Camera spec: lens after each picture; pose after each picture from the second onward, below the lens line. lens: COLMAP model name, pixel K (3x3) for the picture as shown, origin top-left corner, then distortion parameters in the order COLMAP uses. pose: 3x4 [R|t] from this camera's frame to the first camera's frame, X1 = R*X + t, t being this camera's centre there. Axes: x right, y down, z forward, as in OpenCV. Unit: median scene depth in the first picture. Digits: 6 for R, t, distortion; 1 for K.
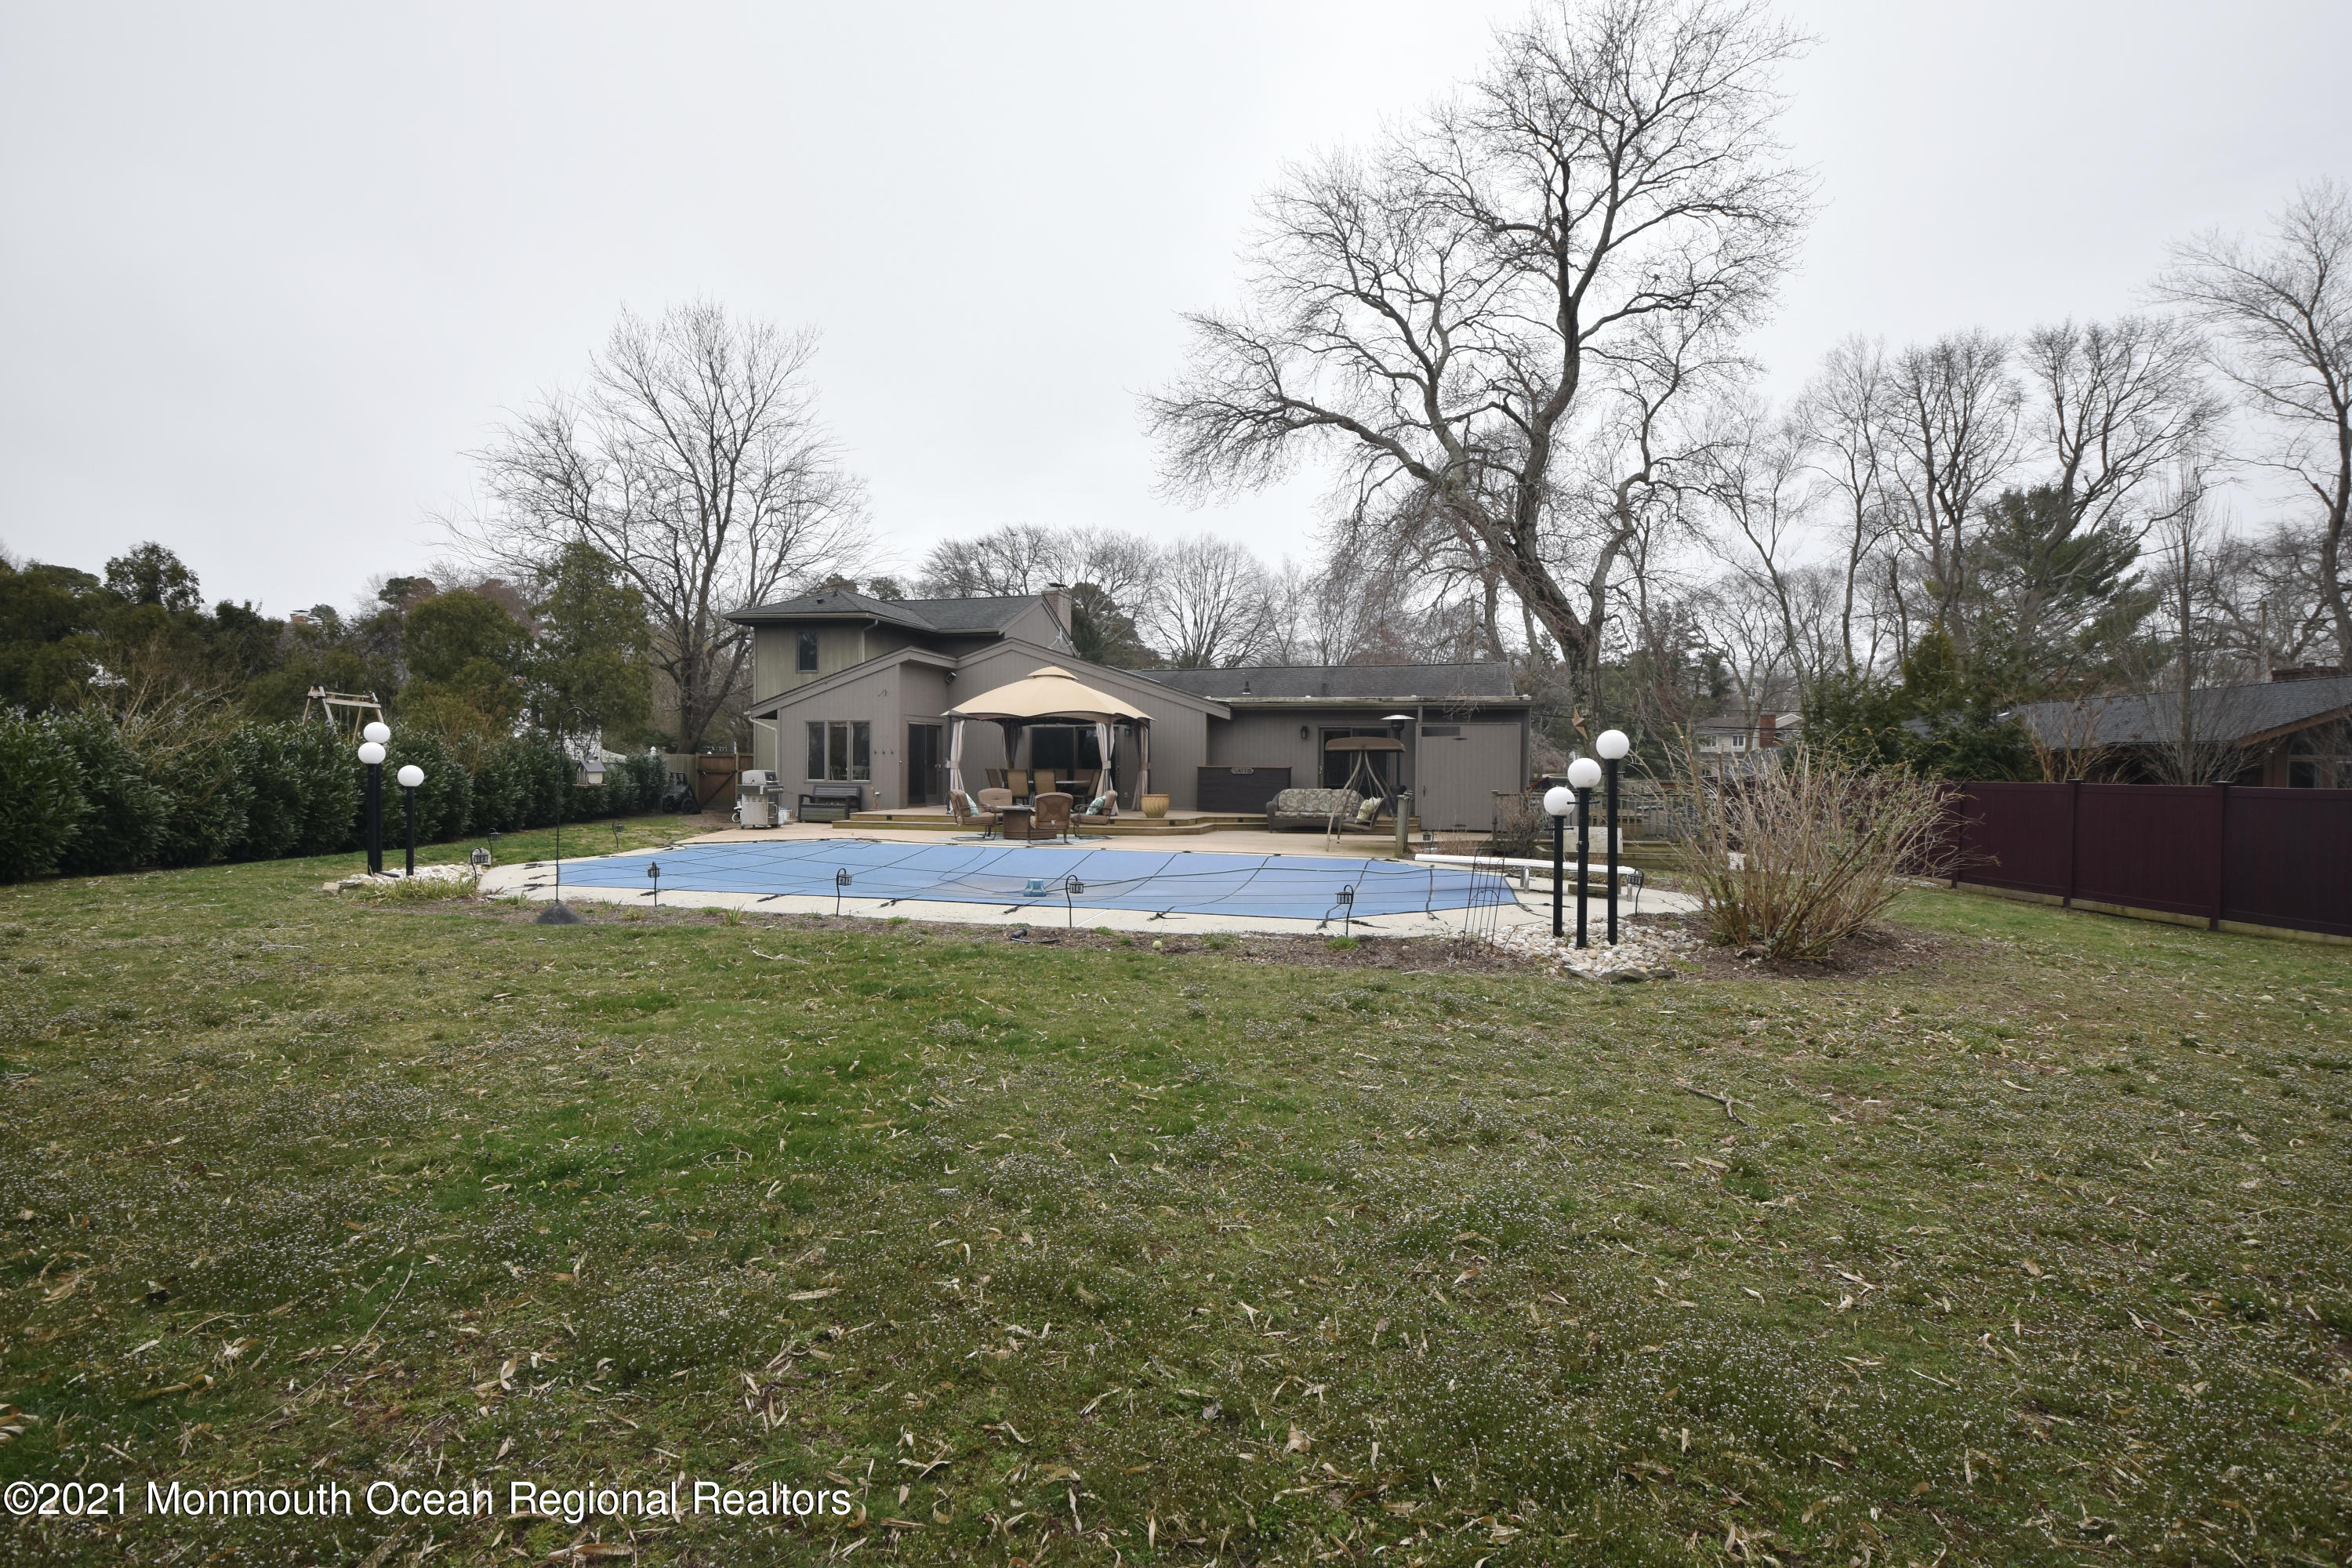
lens RADIAL K [[1029.8, 0, 1174.2], [0, 1029.8, 779.1], [0, 0, 1]] dist [0.028740, -0.042536]
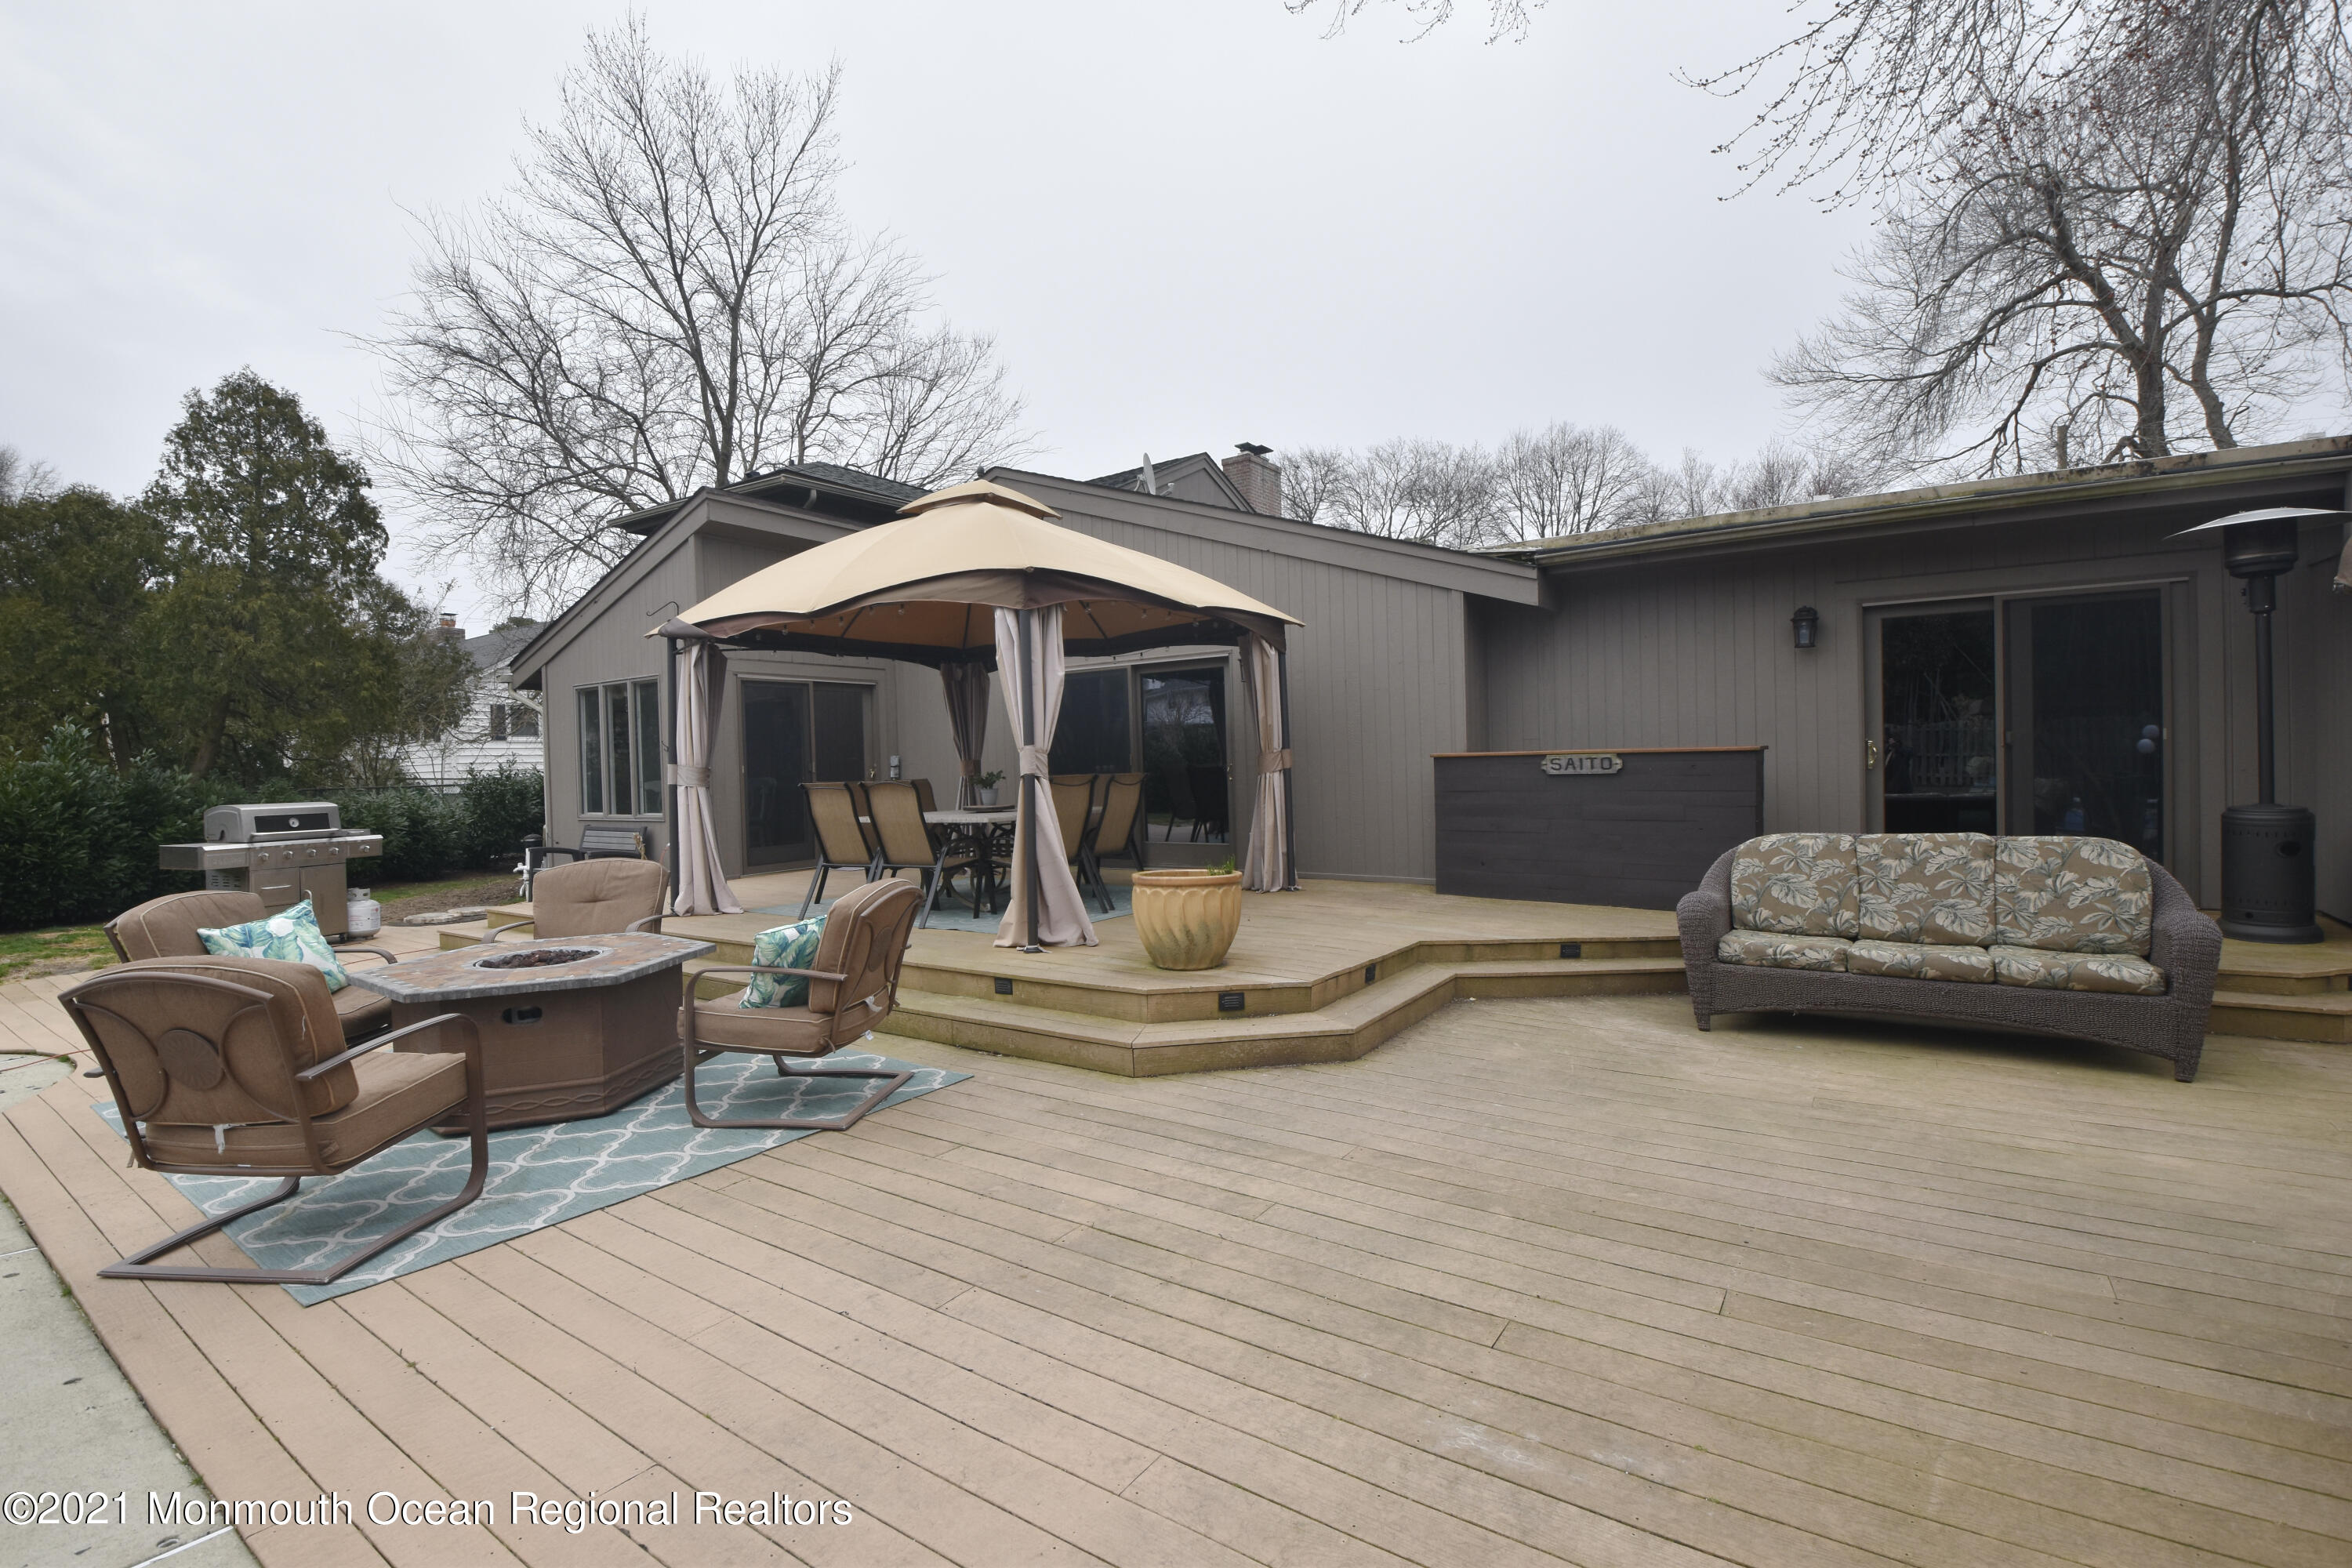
lens RADIAL K [[1029.8, 0, 1174.2], [0, 1029.8, 779.1], [0, 0, 1]] dist [0.028740, -0.042536]
pose [[0.939004, -0.026928, -0.342851, 0.044140], [0.028454, 0.999595, -0.000580, -0.005035], [0.342728, -0.009211, 0.939390, 0.515204]]
